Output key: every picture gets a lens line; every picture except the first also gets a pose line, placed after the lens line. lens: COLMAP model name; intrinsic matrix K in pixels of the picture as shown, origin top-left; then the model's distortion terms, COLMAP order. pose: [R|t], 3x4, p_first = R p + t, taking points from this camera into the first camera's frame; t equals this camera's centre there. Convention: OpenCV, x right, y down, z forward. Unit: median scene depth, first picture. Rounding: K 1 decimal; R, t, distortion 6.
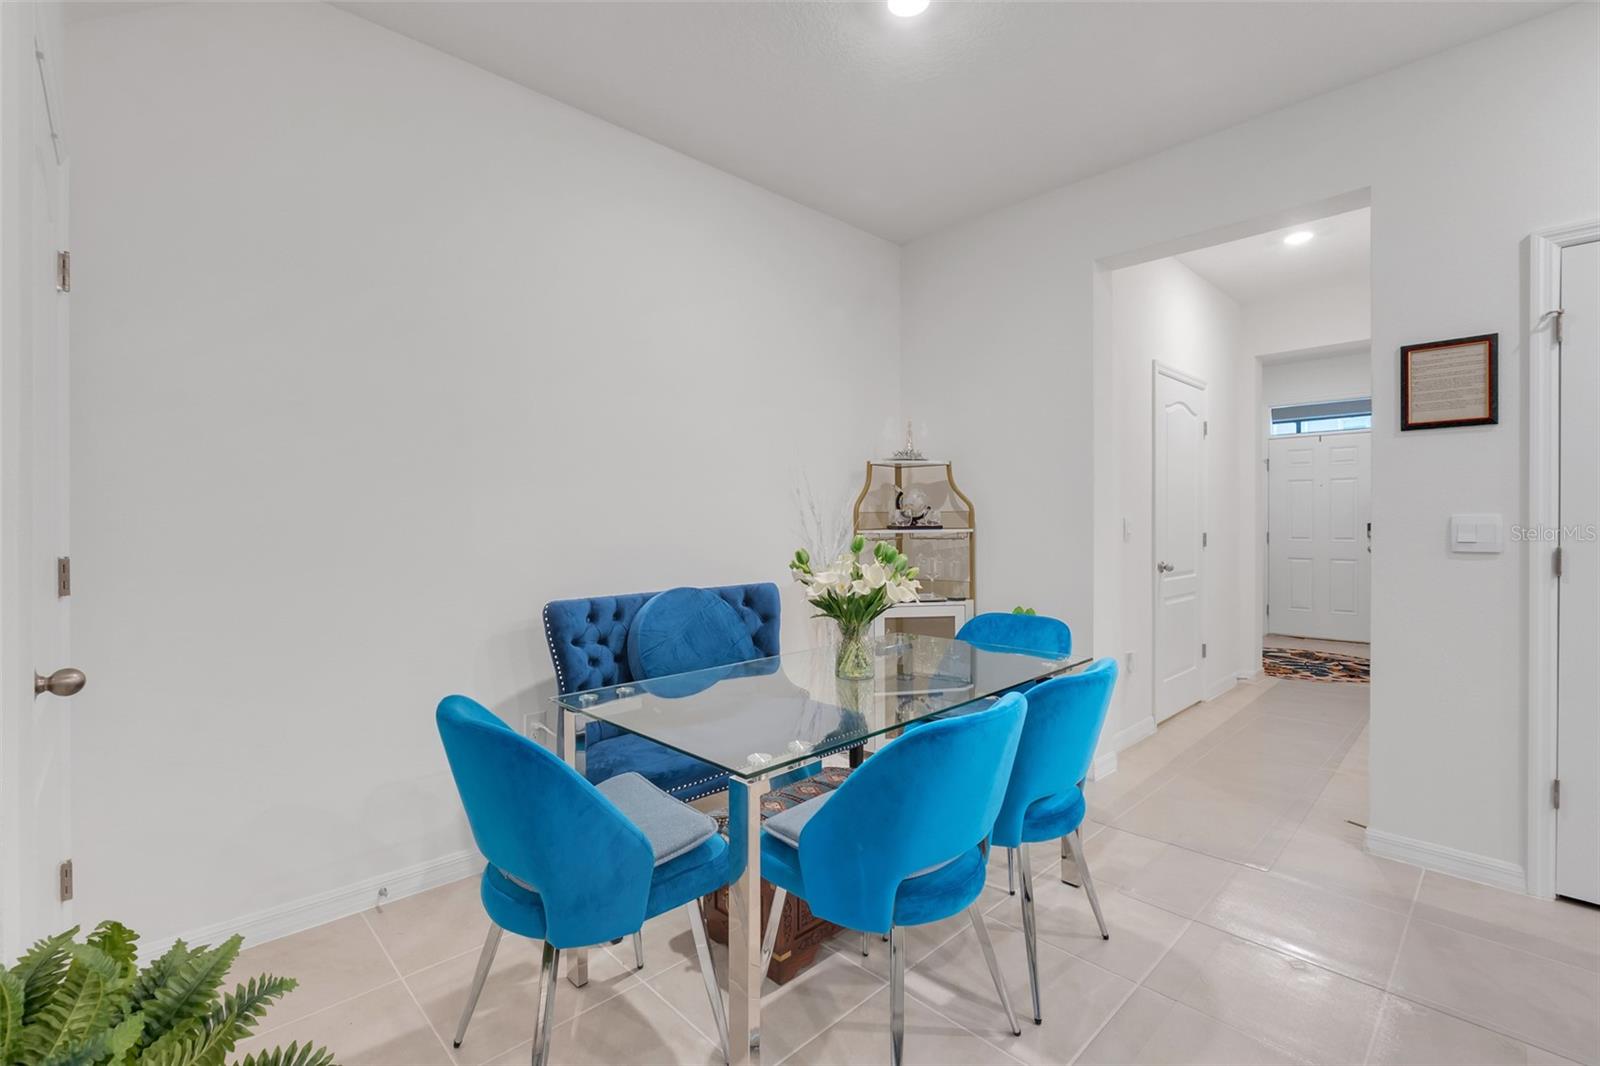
lens RADIAL K [[696.0, 0, 800.0], [0, 696.0, 533.0], [0, 0, 1]] dist [-0.011285, -0.000433]
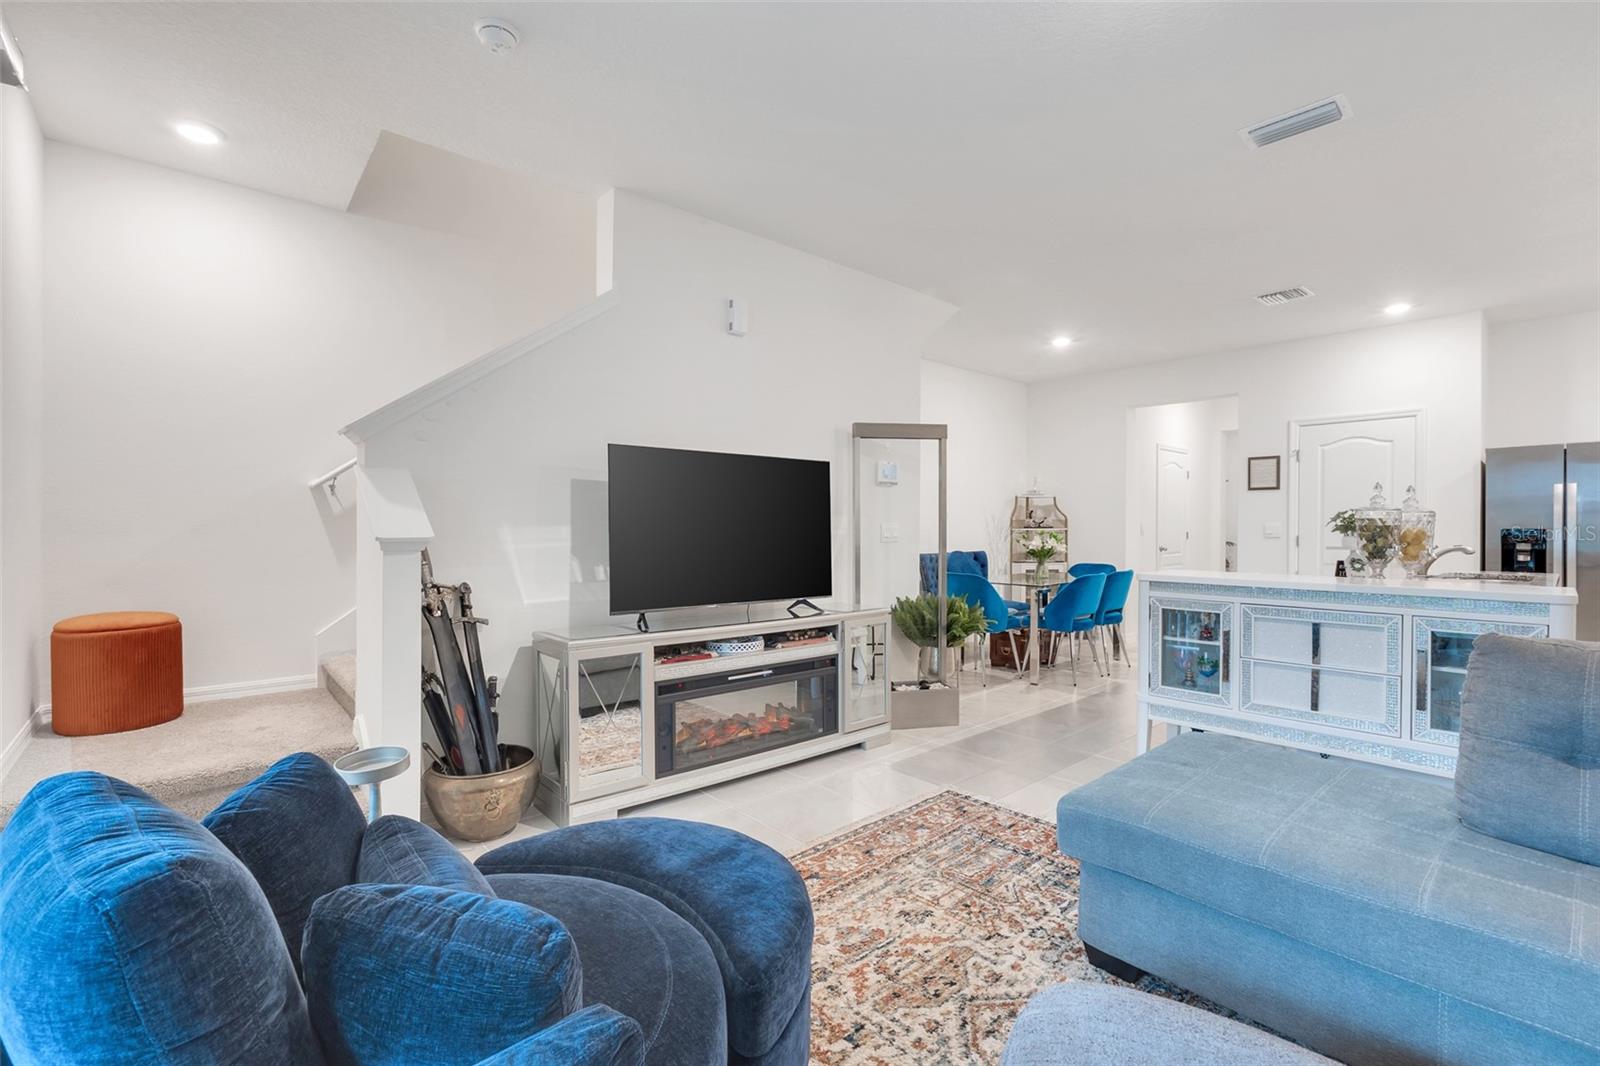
lens RADIAL K [[696.0, 0, 800.0], [0, 696.0, 533.0], [0, 0, 1]] dist [-0.011285, -0.000433]
pose [[0.999258, 0.006027, -0.038051, -0.520074], [-0.006171, 0.999974, -0.003649, 0.022729], [0.038028, 0.003881, 0.999269, -1.225240]]
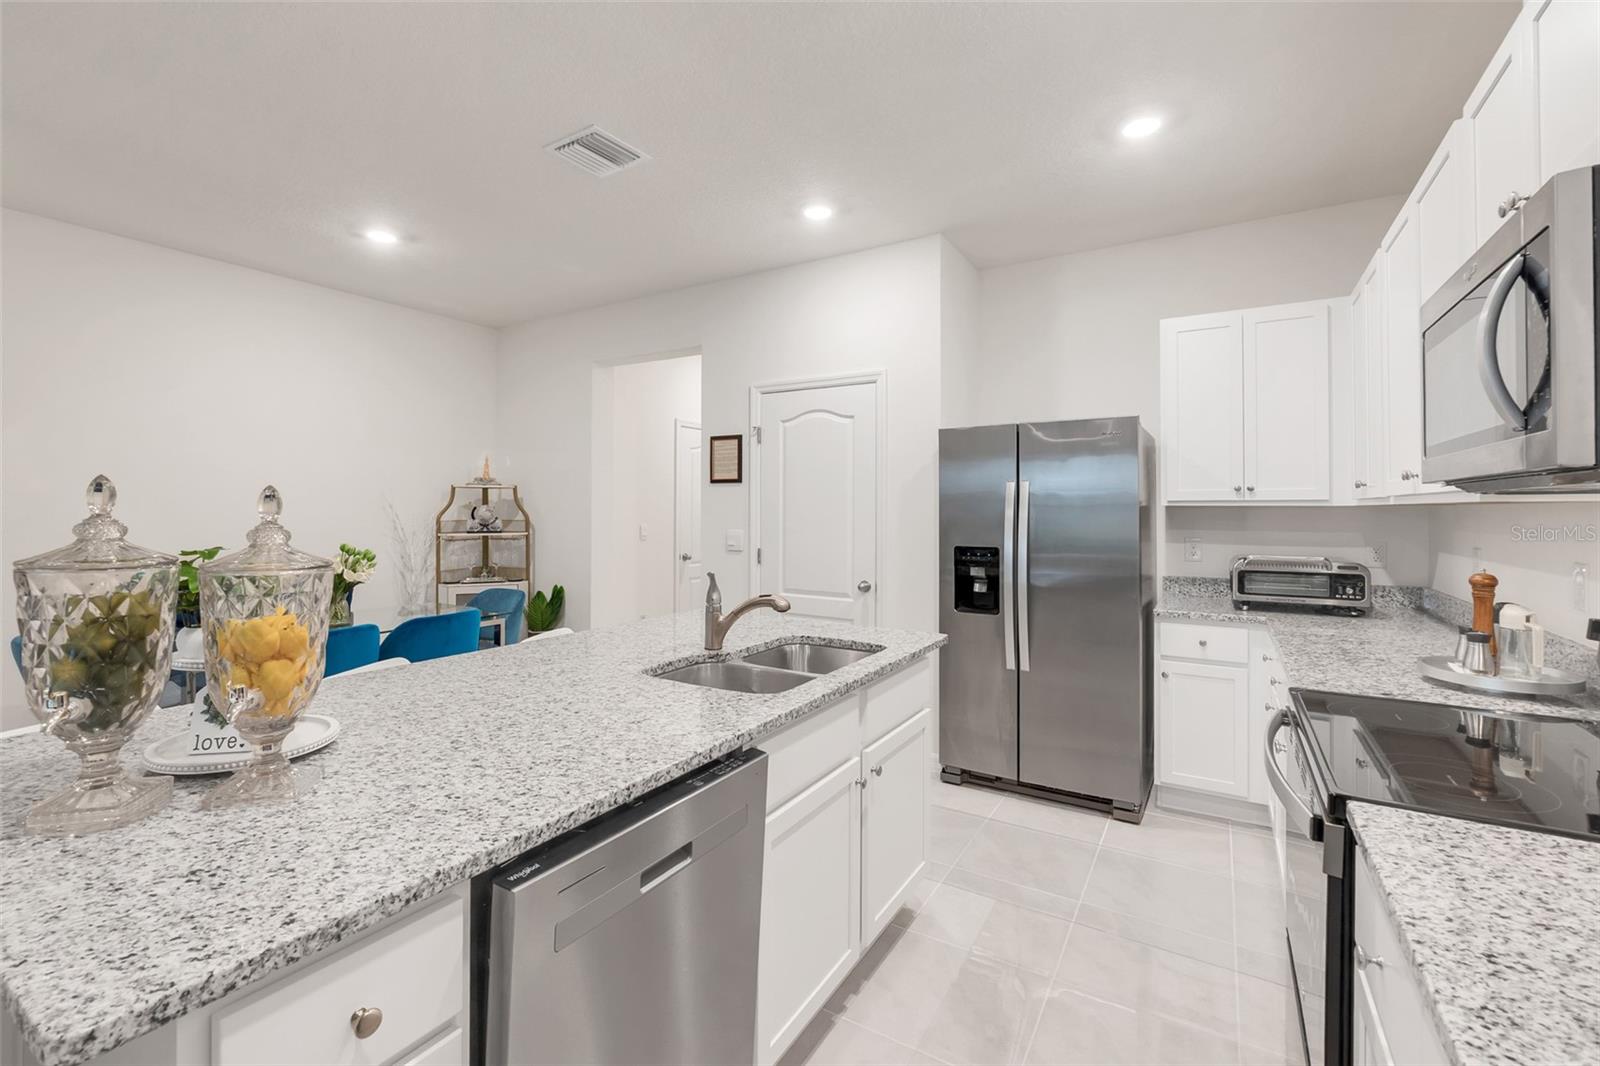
lens RADIAL K [[684.1, 0, 799.1], [0, 684.1, 503.4], [0, 0, 1]] dist [-0.013153, 0.000245]
pose [[0.966301, 0.012333, 0.257121, 0.475676], [-0.006127, 0.999671, -0.024921, -0.038539], [-0.257344, 0.022505, 0.966058, -0.593683]]
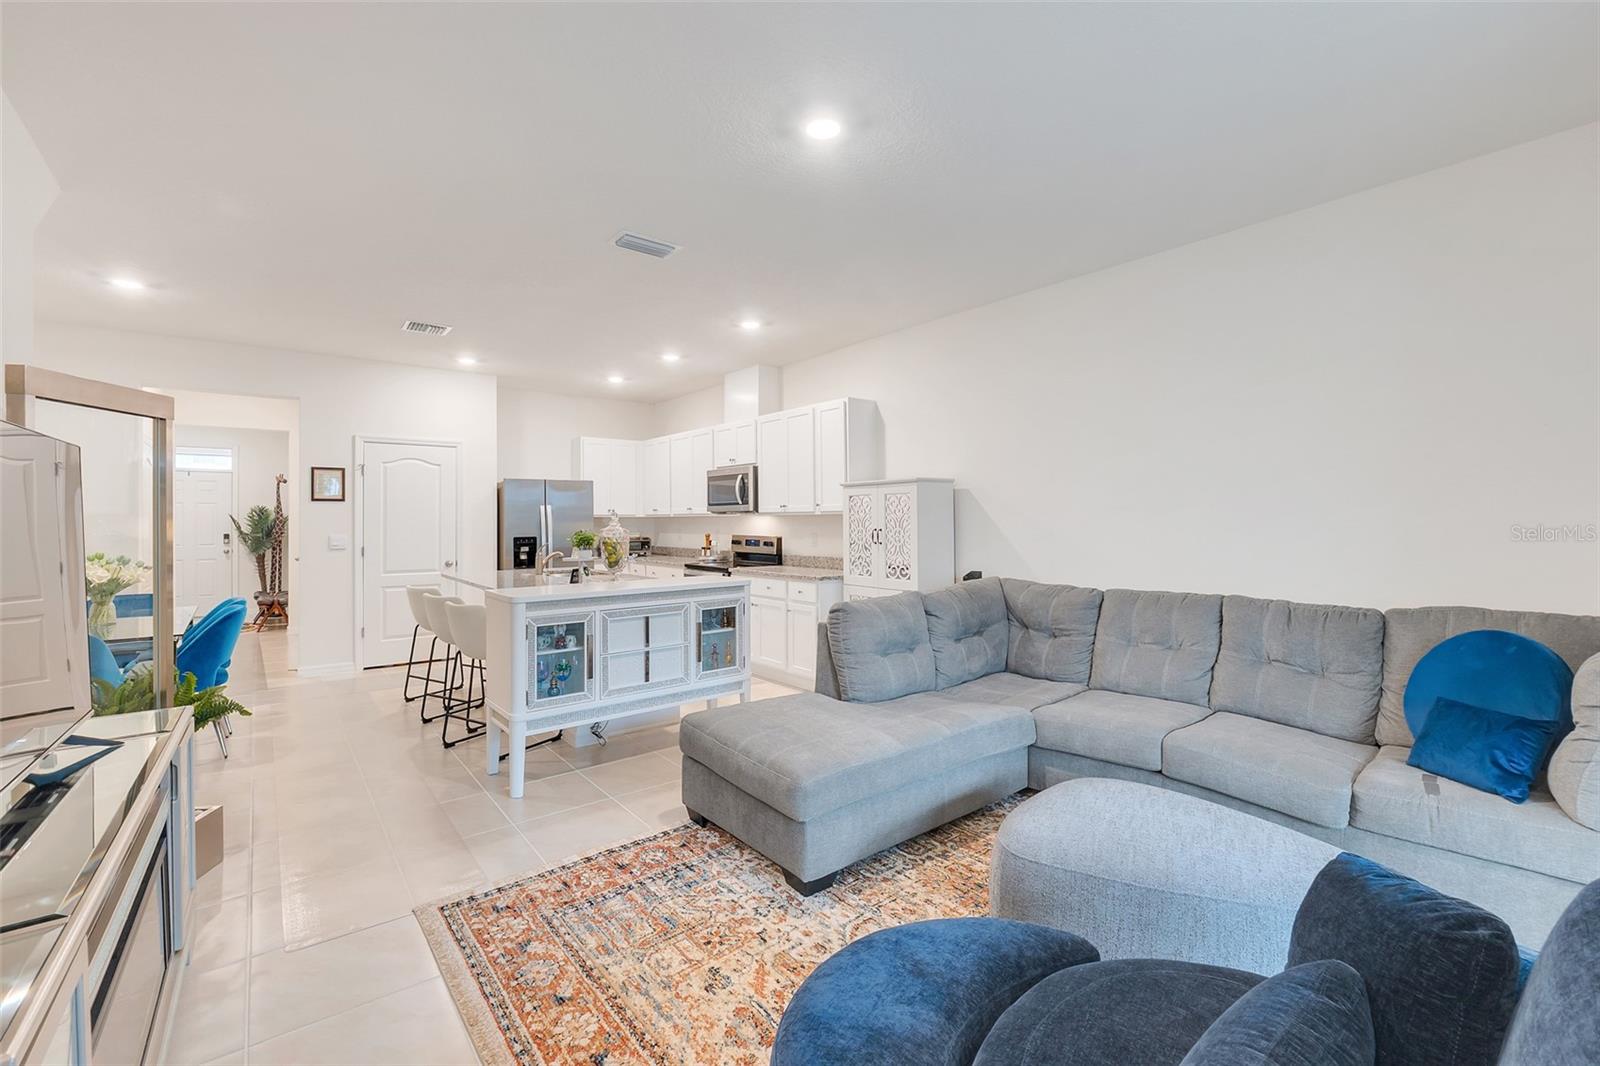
lens RADIAL K [[679.8, 0, 797.8], [0, 679.8, 517.3], [0, 0, 1]] dist [-0.012066, 0.000050]
pose [[0.090100, 0.008980, 0.995892, -1.025579], [0.019158, 0.999759, -0.010749, -0.022755], [-0.995748, 0.020048, 0.089906, -0.705249]]
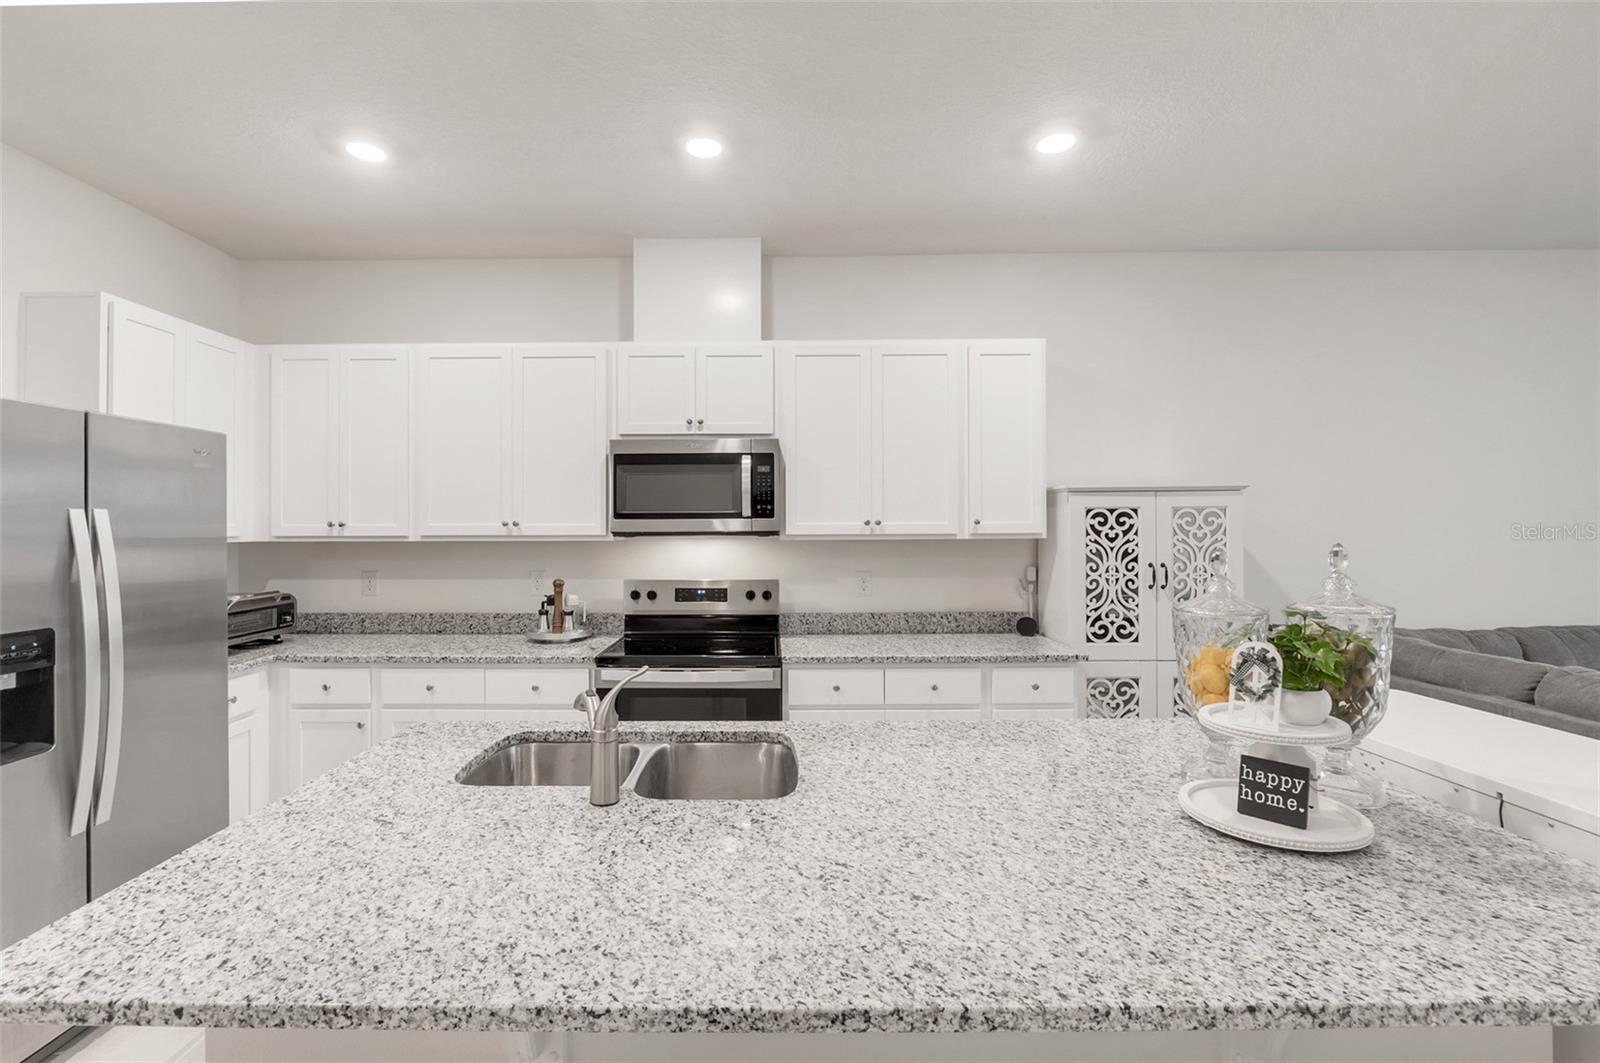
lens RADIAL K [[702.2, 0, 761.2], [0, 702.2, 526.1], [0, 0, 1]] dist [-0.010331, 0.000305]
pose [[-0.714235, 0.010080, 0.699834, 0.211614], [0.017990, 0.999830, 0.003959, -0.074826], [-0.699675, 0.015418, -0.714295, 0.304383]]
